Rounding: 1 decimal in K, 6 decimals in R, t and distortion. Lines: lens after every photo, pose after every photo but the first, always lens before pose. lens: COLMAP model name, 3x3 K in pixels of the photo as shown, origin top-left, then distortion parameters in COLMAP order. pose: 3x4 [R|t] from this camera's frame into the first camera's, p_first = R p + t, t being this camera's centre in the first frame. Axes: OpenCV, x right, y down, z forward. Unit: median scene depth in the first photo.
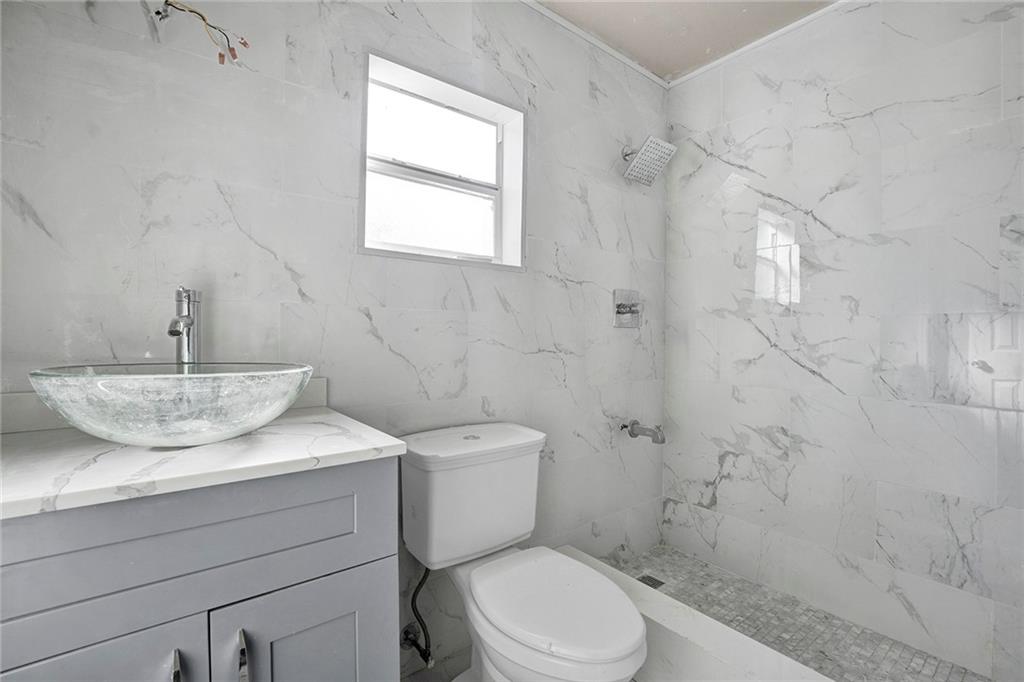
lens RADIAL K [[460.8, 0, 506.6], [0, 460.8, 343.5], [0, 0, 1]] dist [-0.018355, -0.000337]
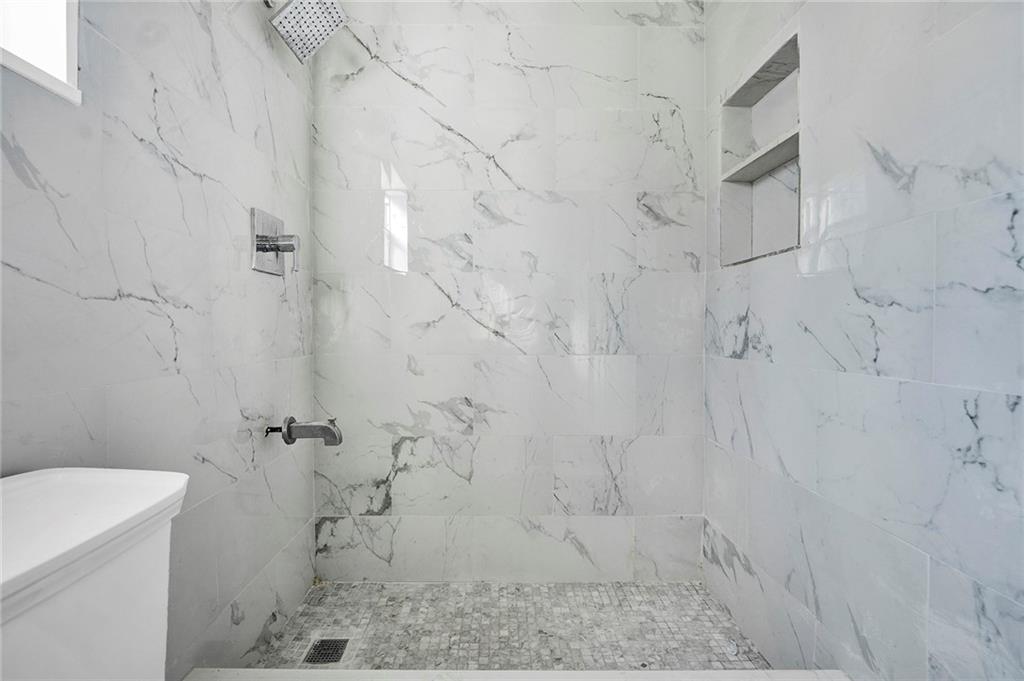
lens RADIAL K [[460.8, 0, 506.6], [0, 460.8, 343.0], [0, 0, 1]] dist [-0.018355, -0.000337]
pose [[0.596096, -0.031325, 0.802302, -0.057712], [0.016499, 0.999506, 0.026766, 0.052991], [-0.802743, -0.002718, 0.596319, 0.389622]]
